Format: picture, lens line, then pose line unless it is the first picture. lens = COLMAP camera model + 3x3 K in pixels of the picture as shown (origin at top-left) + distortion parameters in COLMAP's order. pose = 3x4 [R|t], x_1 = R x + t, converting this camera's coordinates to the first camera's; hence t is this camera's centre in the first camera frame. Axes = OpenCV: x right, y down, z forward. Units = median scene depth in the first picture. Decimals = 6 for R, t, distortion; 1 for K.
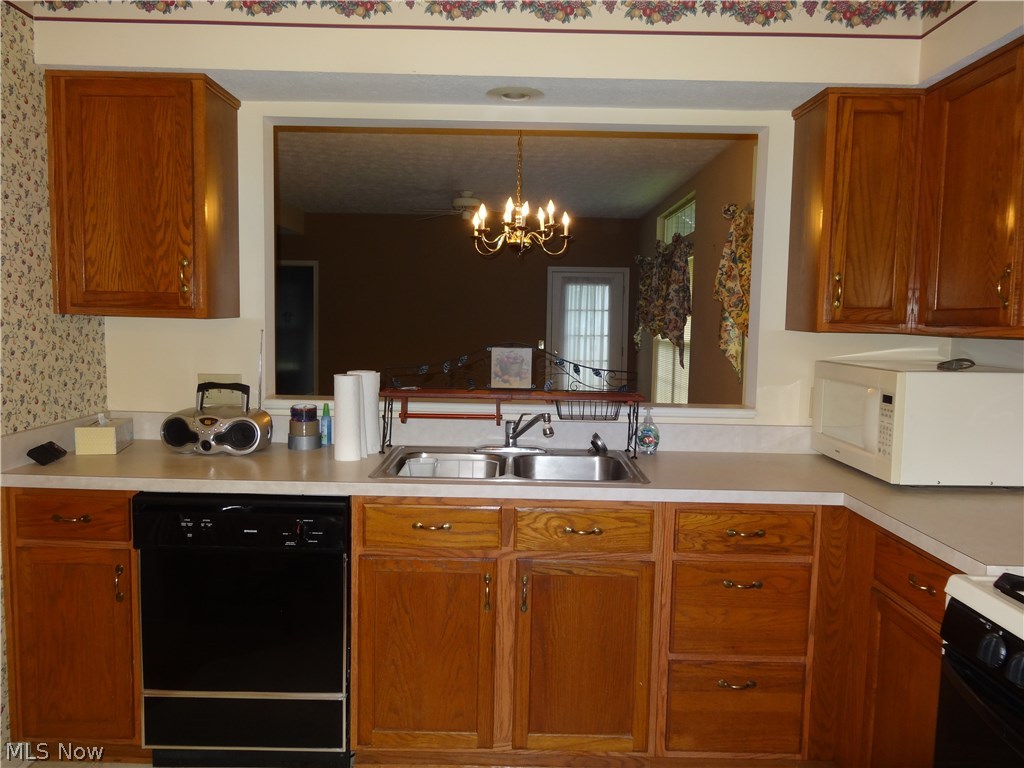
lens RADIAL K [[756.7, 0, 512.0], [0, 756.7, 384.0], [0, 0, 1]] dist [0.001038, 0.004433]
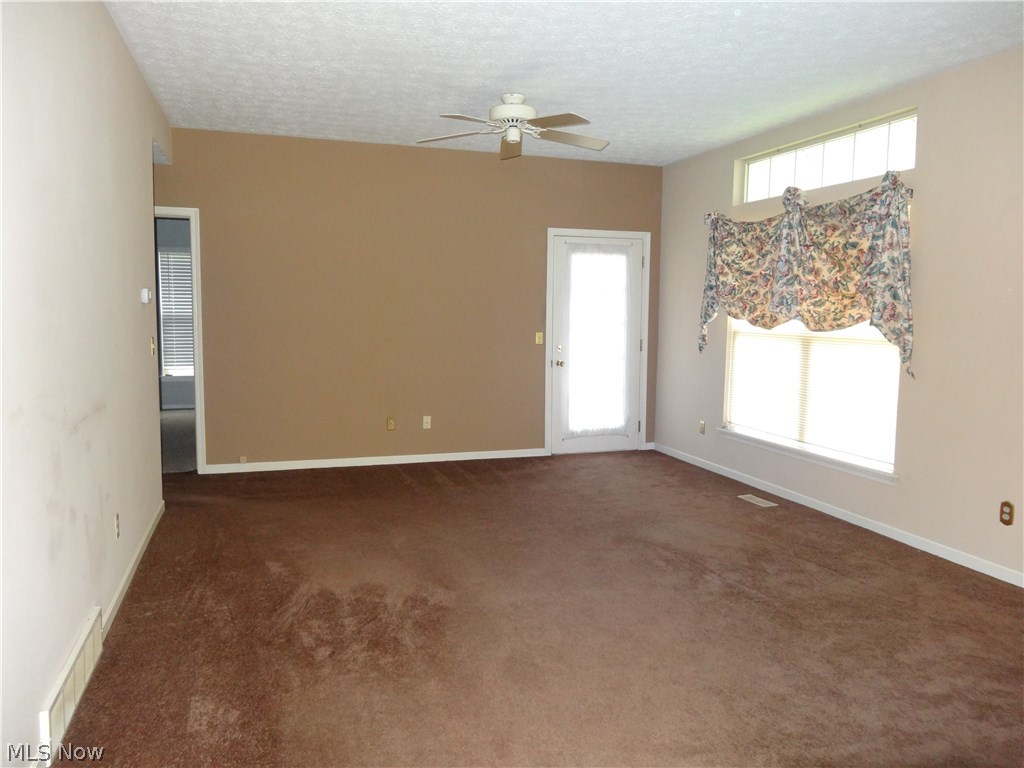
lens RADIAL K [[756.7, 0, 512.0], [0, 756.7, 384.0], [0, 0, 1]] dist [0.001038, 0.004433]
pose [[0.950445, -0.035465, 0.308862, -0.846979], [0.027322, 0.999157, 0.030652, -0.127393], [-0.309689, -0.020694, 0.950613, 1.349544]]
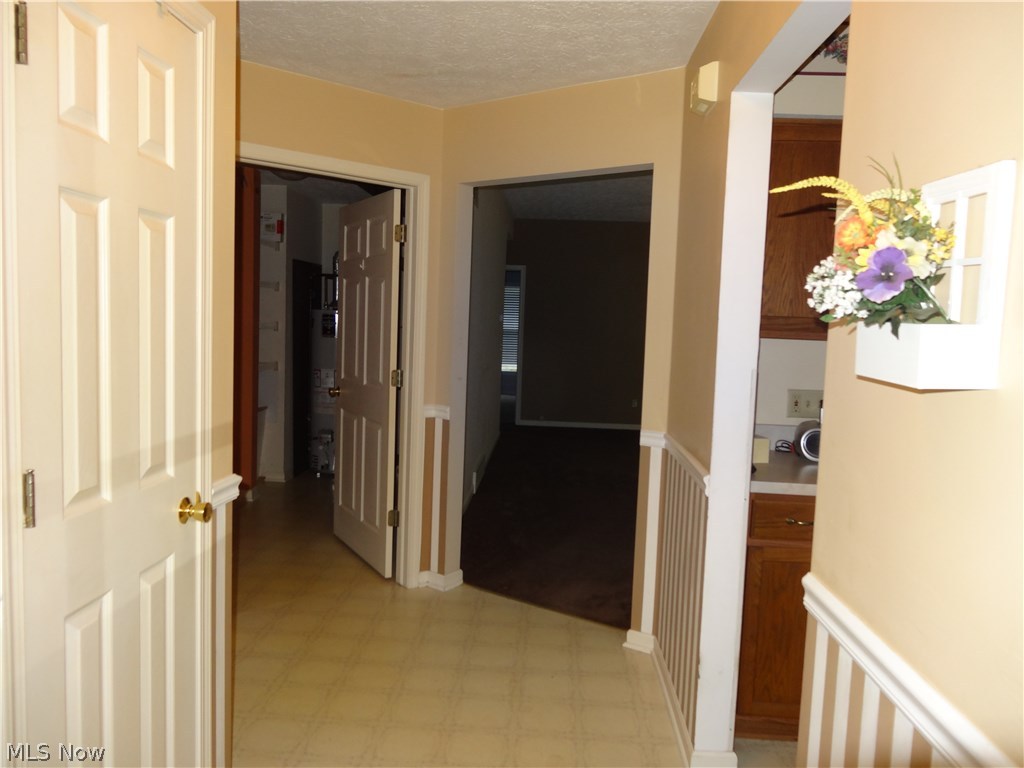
lens RADIAL K [[756.7, 0, 512.0], [0, 756.7, 384.0], [0, 0, 1]] dist [0.001038, 0.004433]
pose [[0.998059, 0.024555, -0.057223, -0.858852], [-0.024350, 0.999694, 0.004267, -0.018840], [0.057311, -0.002865, 0.998352, -0.127054]]
